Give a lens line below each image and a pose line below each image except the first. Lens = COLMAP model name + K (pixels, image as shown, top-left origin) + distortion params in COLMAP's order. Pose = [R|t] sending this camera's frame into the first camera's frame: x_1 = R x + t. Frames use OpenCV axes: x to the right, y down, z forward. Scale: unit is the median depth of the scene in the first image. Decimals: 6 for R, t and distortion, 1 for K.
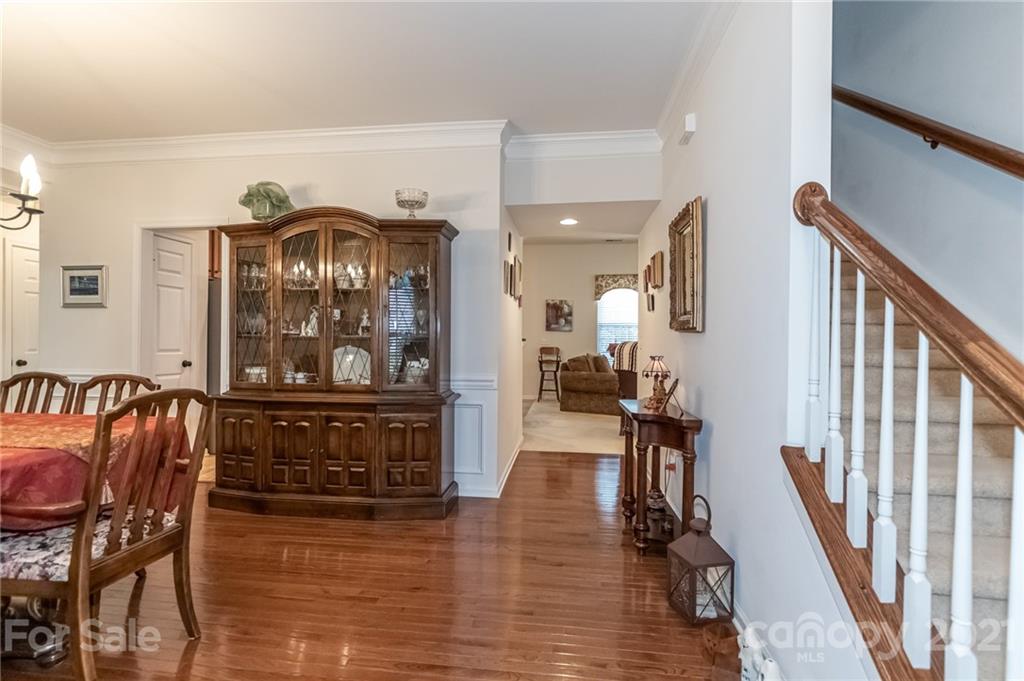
lens RADIAL K [[477.2, 0, 508.8], [0, 477.2, 337.0], [0, 0, 1]] dist [0.001695, -0.000862]
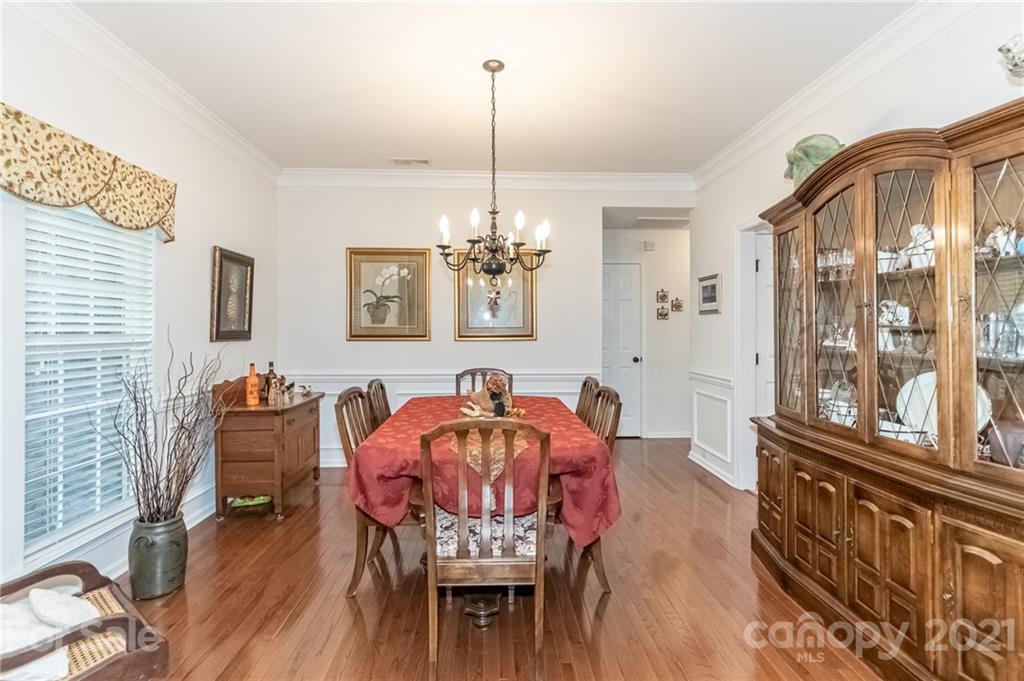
lens RADIAL K [[477.2, 0, 512.7], [0, 477.2, 329.4], [0, 0, 1]] dist [0.001695, -0.000862]
pose [[0.200899, -0.000854, -0.979612, 0.124926], [0.001669, 0.999998, -0.000529, -0.034025], [0.979611, -0.001528, 0.200900, 0.438417]]
